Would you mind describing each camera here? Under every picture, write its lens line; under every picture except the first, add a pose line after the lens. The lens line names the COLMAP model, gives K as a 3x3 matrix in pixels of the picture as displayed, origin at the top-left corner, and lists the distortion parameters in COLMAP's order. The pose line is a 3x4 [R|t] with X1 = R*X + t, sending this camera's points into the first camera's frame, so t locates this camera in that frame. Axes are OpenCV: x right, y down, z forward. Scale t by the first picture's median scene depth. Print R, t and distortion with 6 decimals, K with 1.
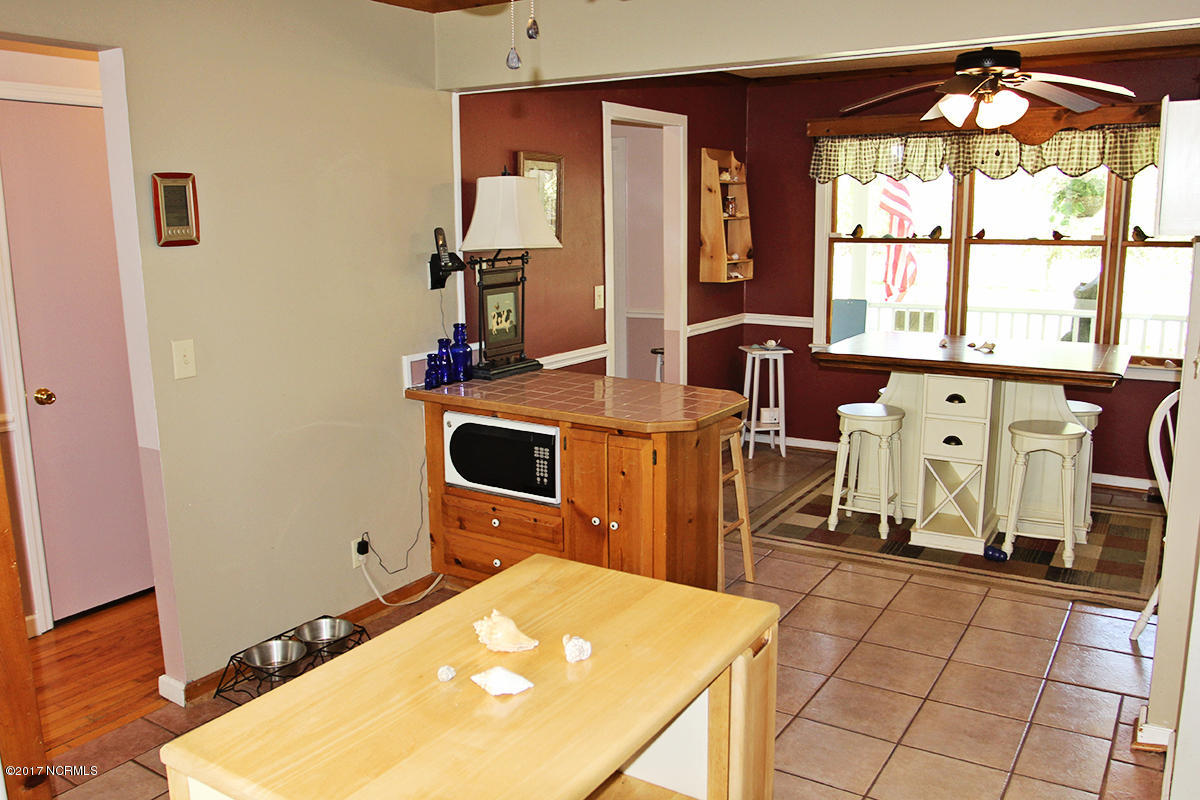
lens RADIAL K [[958.5, 0, 597.5], [0, 958.5, 395.4], [0, 0, 1]] dist [-0.092687, 0.051138]
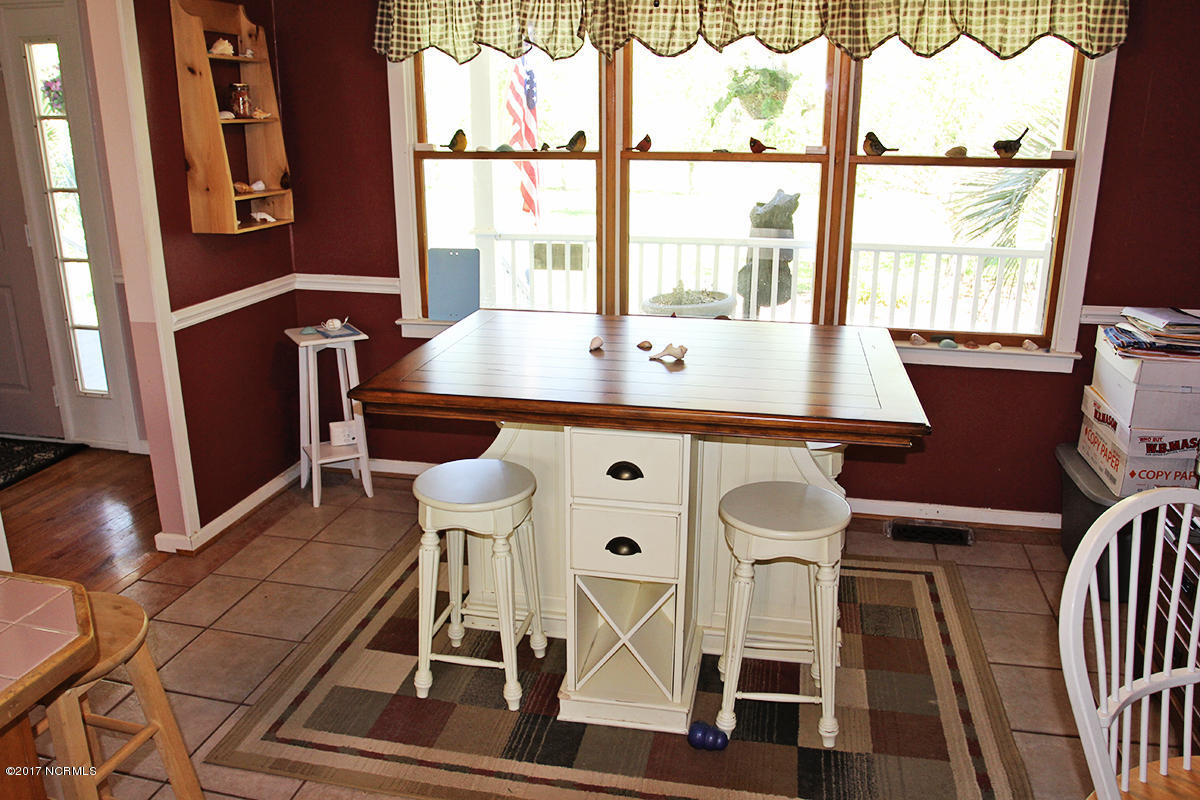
lens RADIAL K [[958.5, 0, 596.8], [0, 958.5, 404.7], [0, 0, 1]] dist [-0.092687, 0.051138]
pose [[0.938709, -0.089031, 0.333016, 0.148353], [0.053280, 0.991935, 0.115005, -0.073031], [-0.340569, -0.090213, 0.935882, 0.398693]]
